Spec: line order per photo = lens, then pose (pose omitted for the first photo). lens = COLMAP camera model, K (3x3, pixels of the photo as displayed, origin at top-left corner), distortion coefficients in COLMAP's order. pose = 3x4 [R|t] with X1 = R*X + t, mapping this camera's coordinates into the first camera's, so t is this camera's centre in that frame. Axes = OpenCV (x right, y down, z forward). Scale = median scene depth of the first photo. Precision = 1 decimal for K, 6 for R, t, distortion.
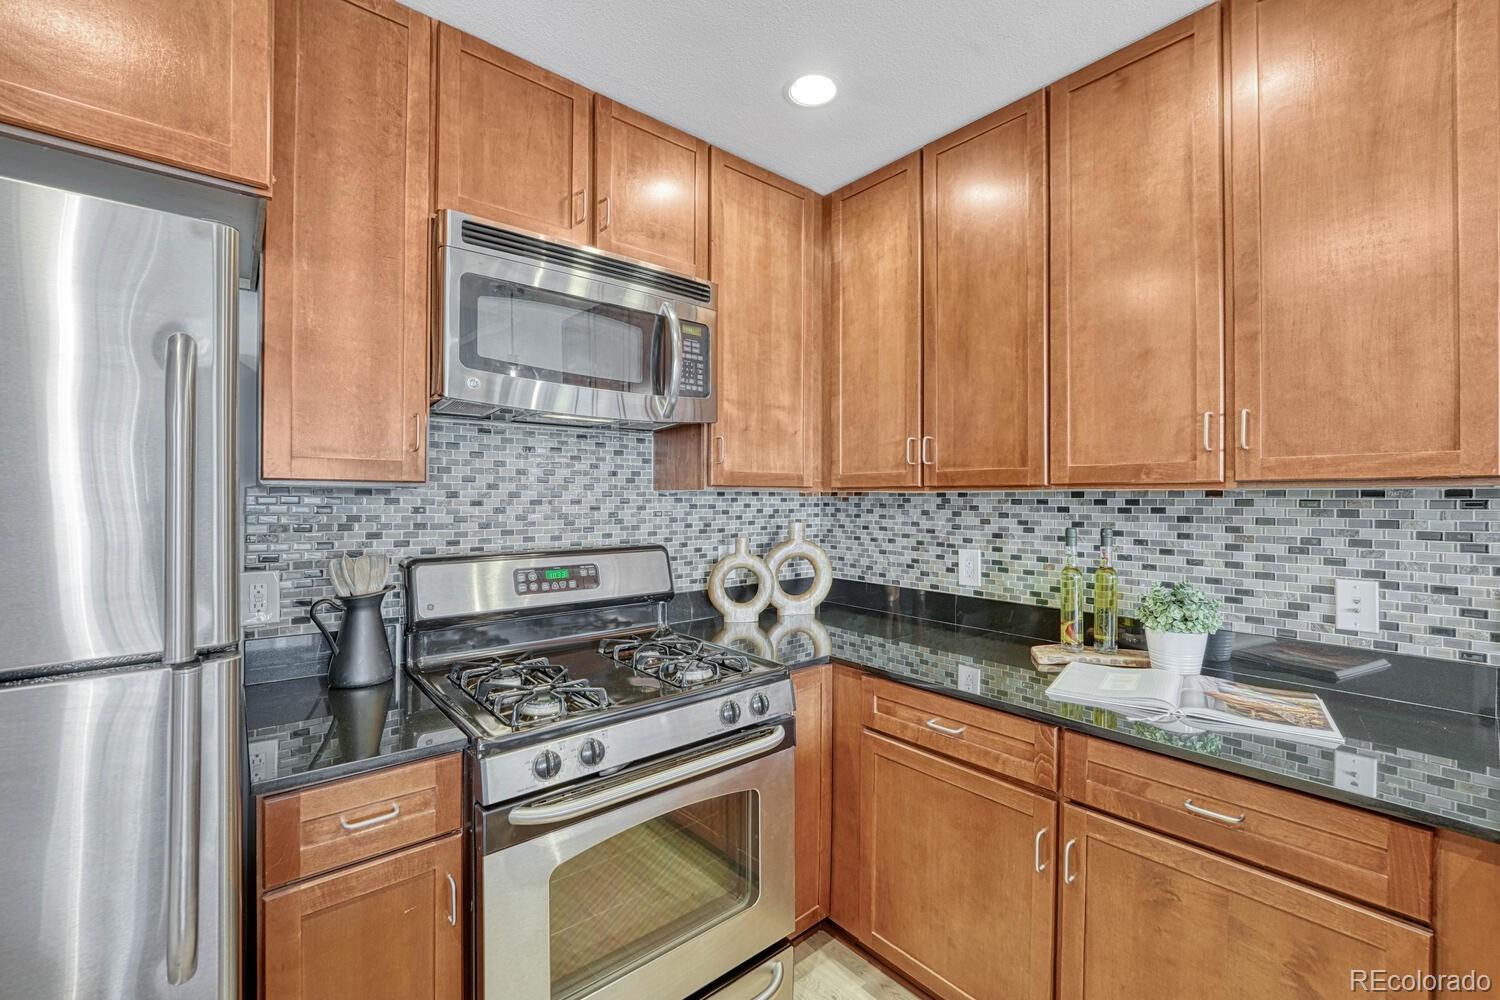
lens RADIAL K [[613.3, 0, 748.7], [0, 613.3, 505.1], [0, 0, 1]] dist [-0.003185, 0.000014]
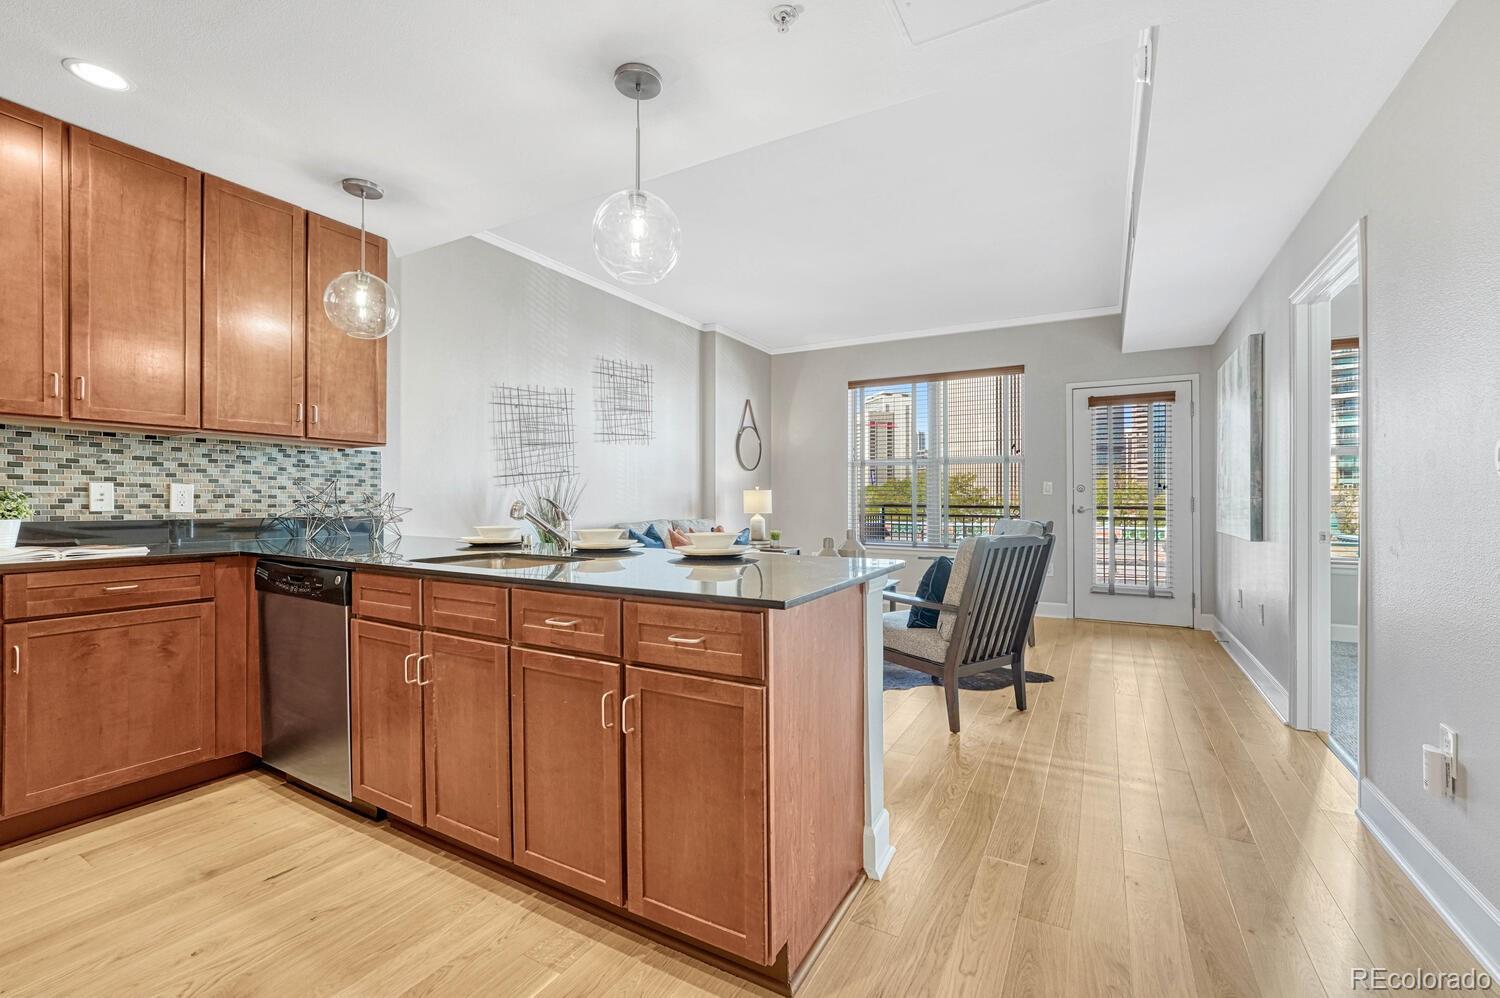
lens RADIAL K [[613.3, 0, 756.7], [0, 613.3, 500.0], [0, 0, 1]] dist [-0.003185, 0.000014]
pose [[-0.360702, -0.006048, 0.932661, -1.344994], [0.001262, 0.999975, 0.006973, 0.164307], [-0.932680, 0.003692, -0.360686, -0.129683]]
